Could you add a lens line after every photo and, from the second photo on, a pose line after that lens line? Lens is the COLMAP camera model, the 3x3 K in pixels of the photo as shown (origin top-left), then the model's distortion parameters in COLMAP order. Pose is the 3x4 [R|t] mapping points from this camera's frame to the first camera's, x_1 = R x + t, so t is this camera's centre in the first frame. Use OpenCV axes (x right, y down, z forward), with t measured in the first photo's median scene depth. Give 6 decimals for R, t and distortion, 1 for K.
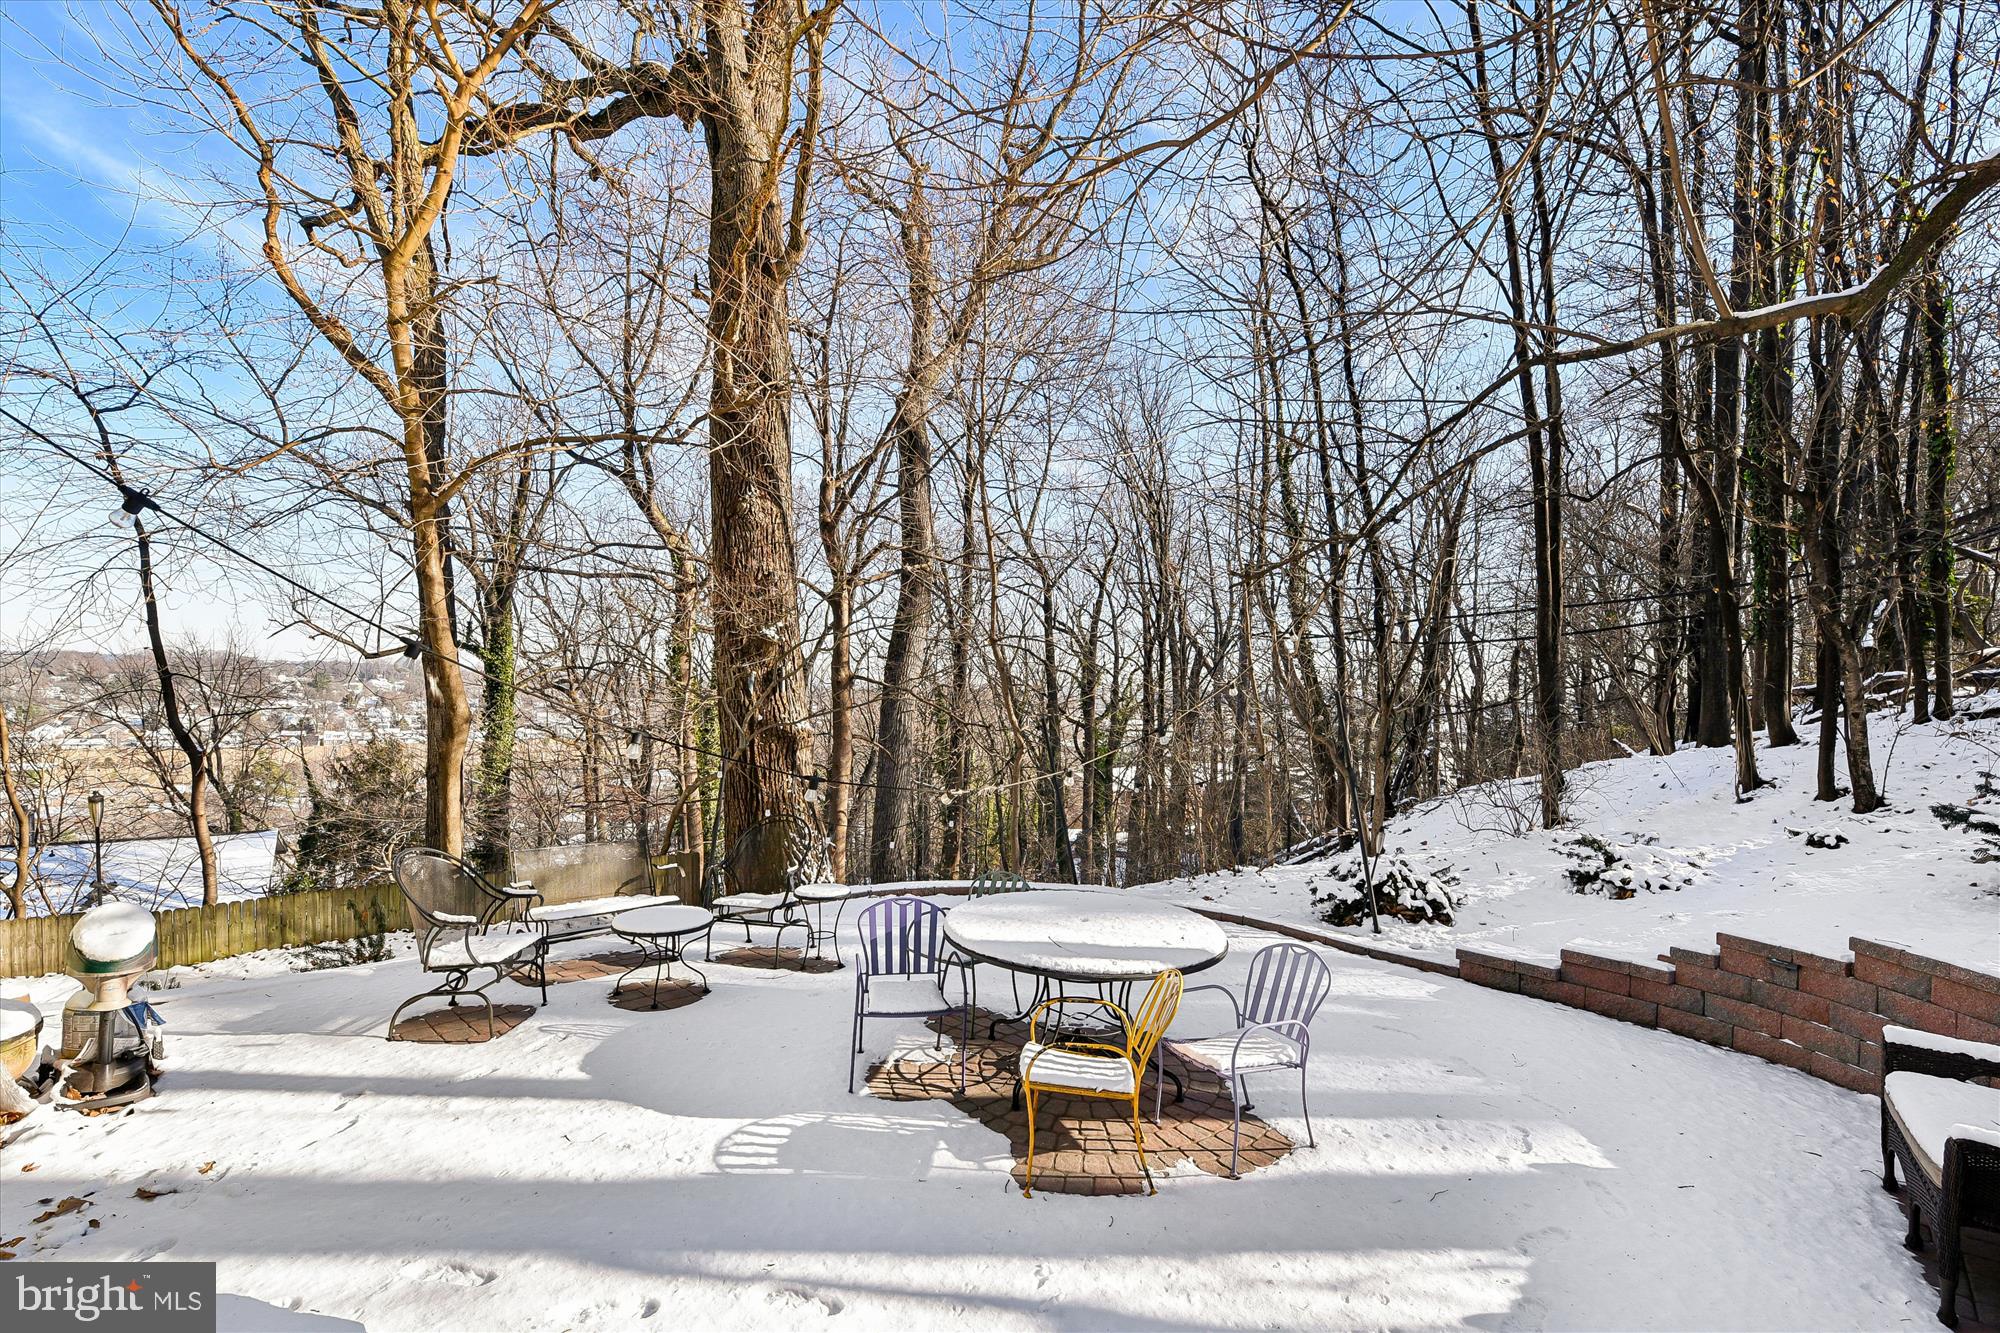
lens RADIAL K [[877.6, 0, 992.0], [0, 877.6, 674.0], [0, 0, 1]] dist [0.001224, 0.000229]
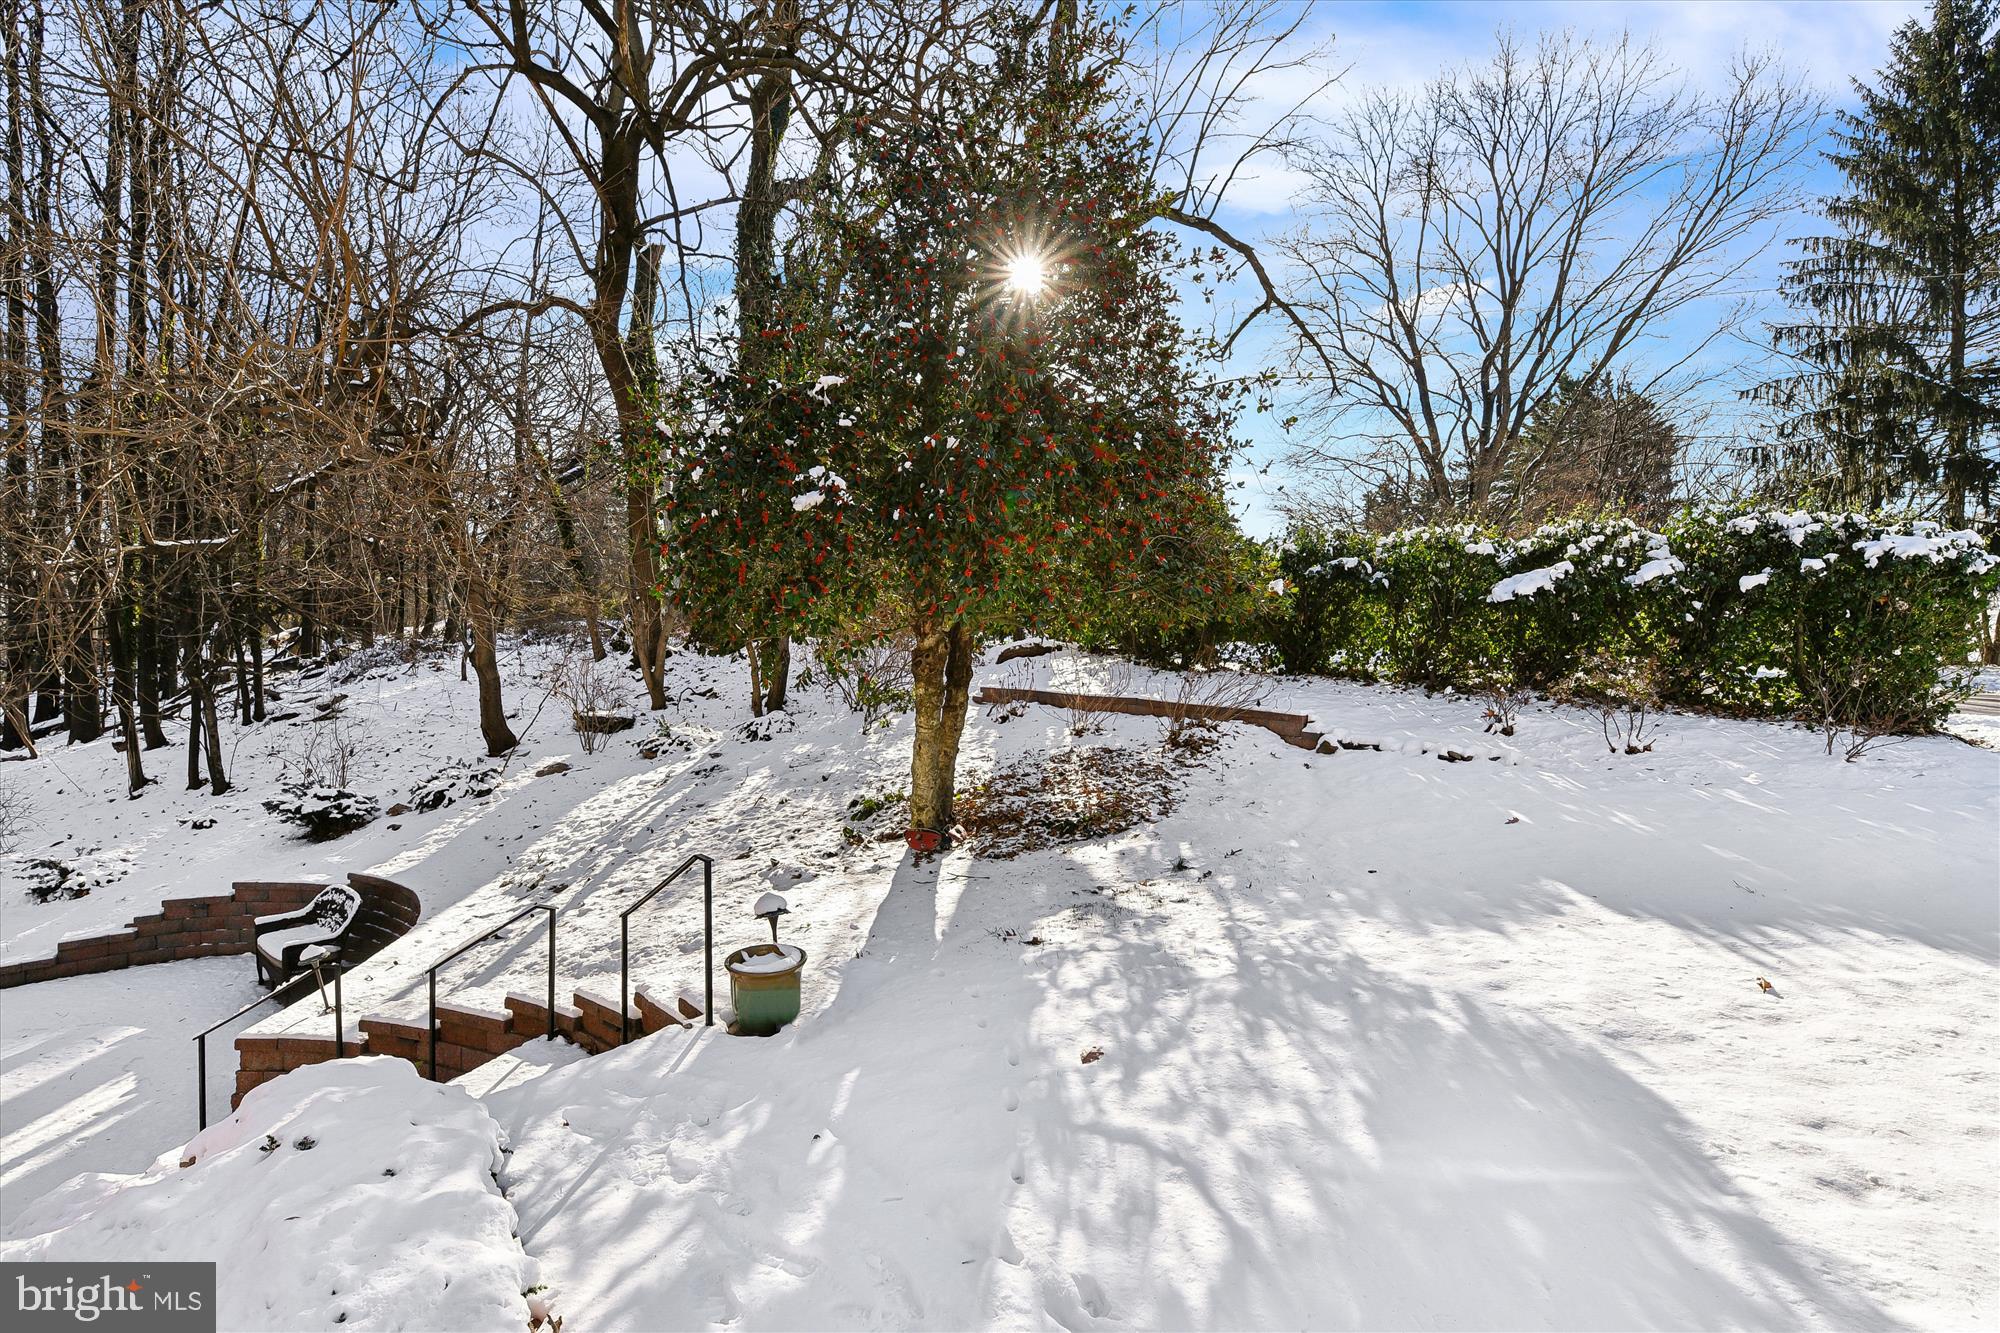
lens RADIAL K [[877.6, 0, 992.0], [0, 877.6, 674.0], [0, 0, 1]] dist [0.001224, 0.000229]
pose [[0.040869, -0.061940, 0.997243, -0.638895], [-0.025845, 0.997677, 0.063026, -0.239609], [-0.998830, -0.028349, 0.039173, -0.553567]]
